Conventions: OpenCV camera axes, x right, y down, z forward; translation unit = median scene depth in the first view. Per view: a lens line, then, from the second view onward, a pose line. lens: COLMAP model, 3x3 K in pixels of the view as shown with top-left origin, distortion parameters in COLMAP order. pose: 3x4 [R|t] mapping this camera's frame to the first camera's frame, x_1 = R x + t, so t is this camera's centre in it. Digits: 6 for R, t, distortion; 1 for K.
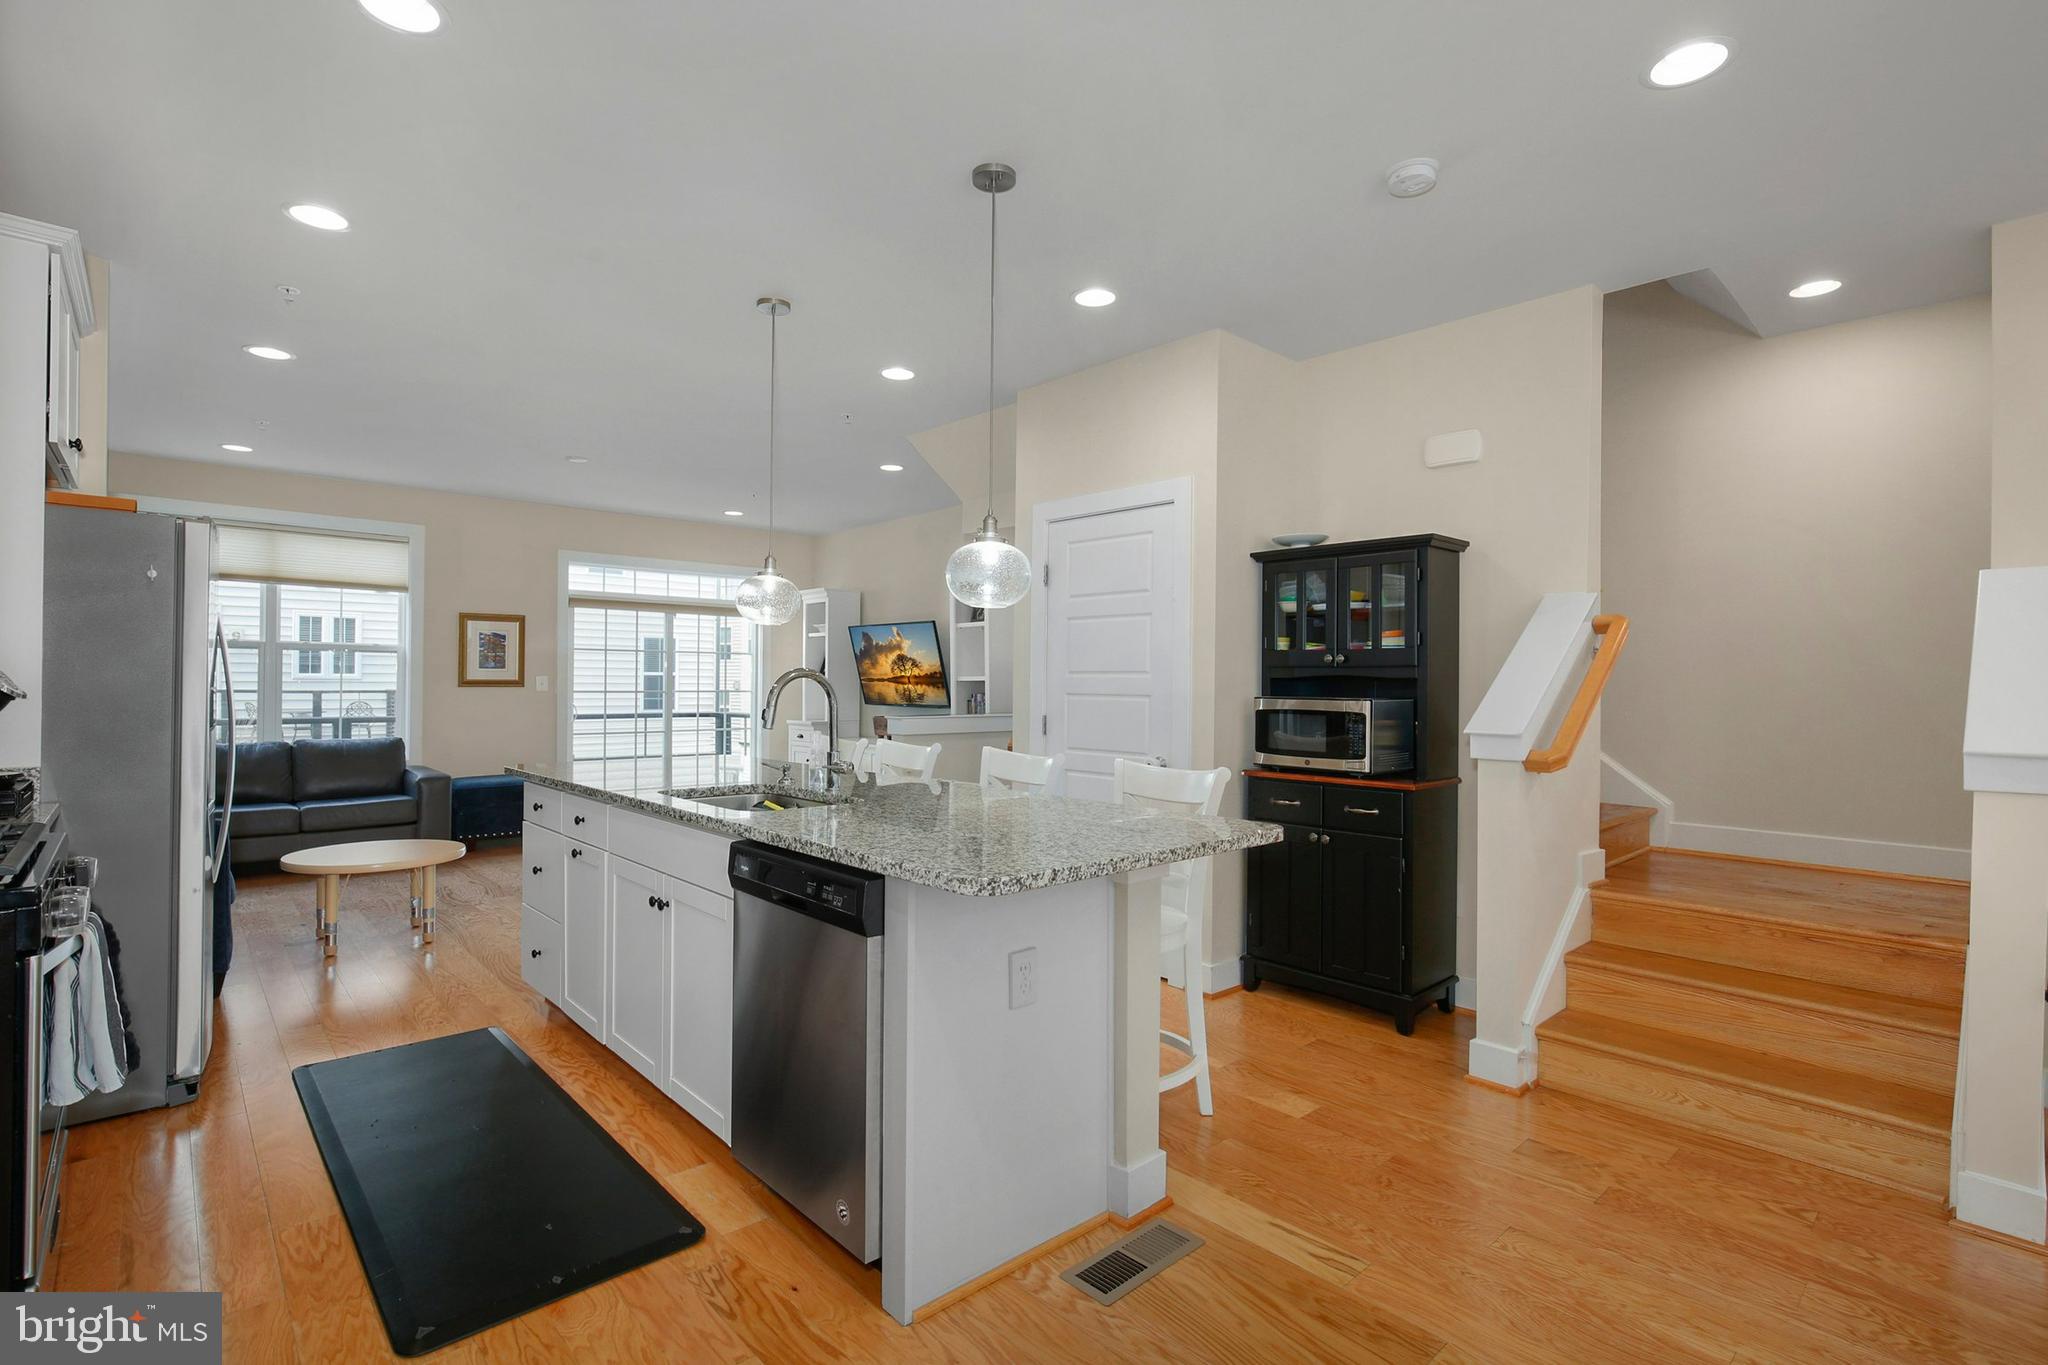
lens RADIAL K [[959.1, 0, 1024.0], [0, 959.1, 682.5], [0, 0, 1]] dist [-0.017735, 0.000454]
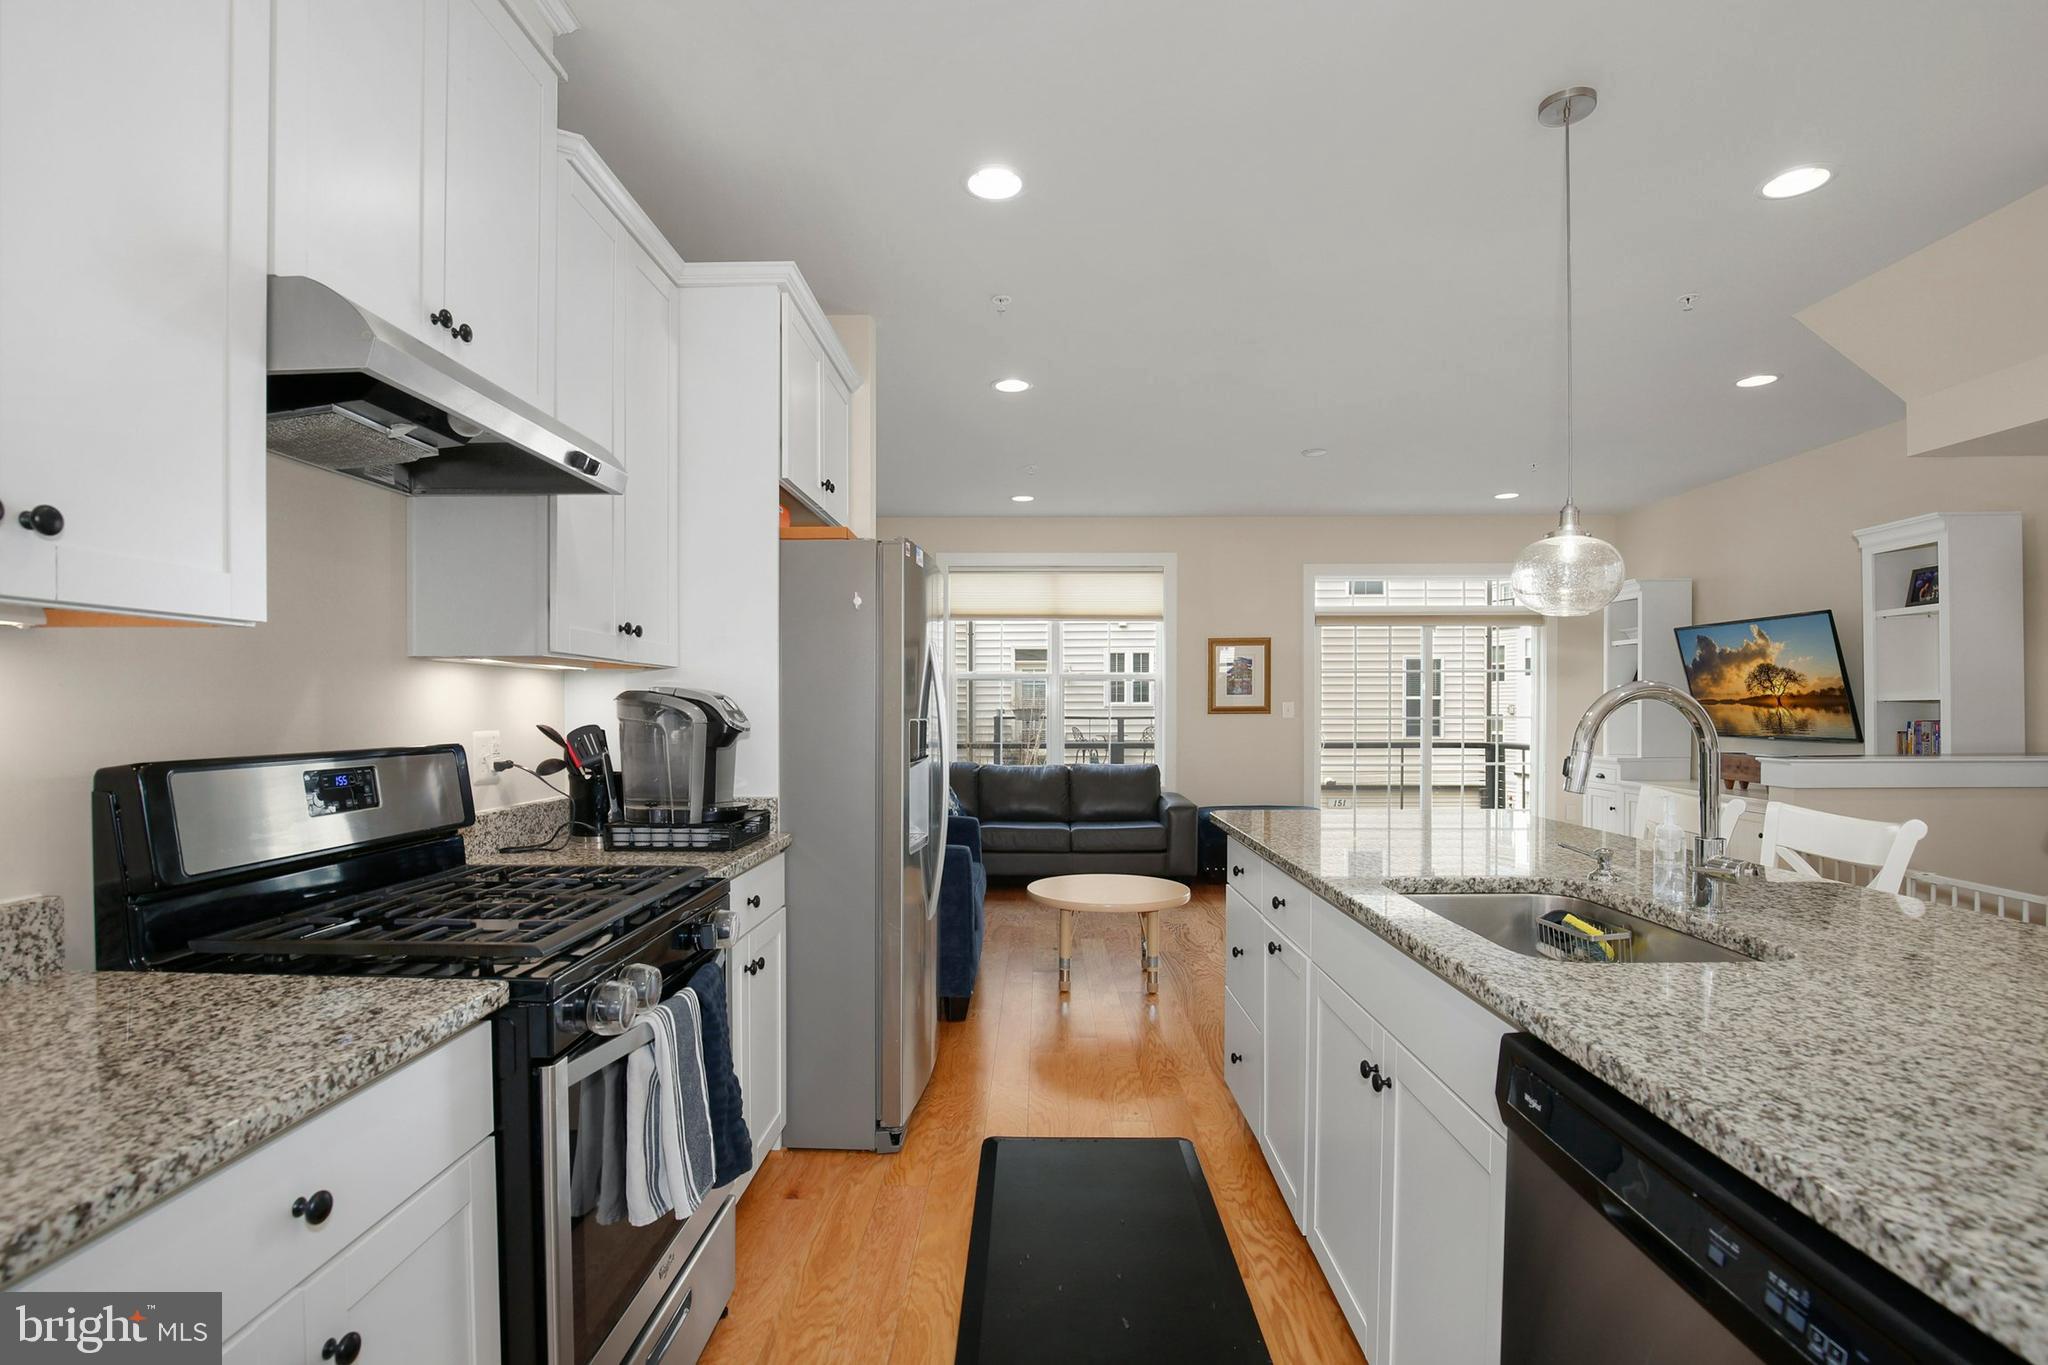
lens RADIAL K [[965.4, 0, 1014.5], [0, 965.4, 723.0], [0, 0, 1]] dist [-0.027355, 0.000350]
pose [[0.718093, 0.001848, -0.695945, -0.053419], [0.009374, 0.999880, 0.012327, -0.000606], [0.695884, -0.015376, 0.717989, 0.175479]]
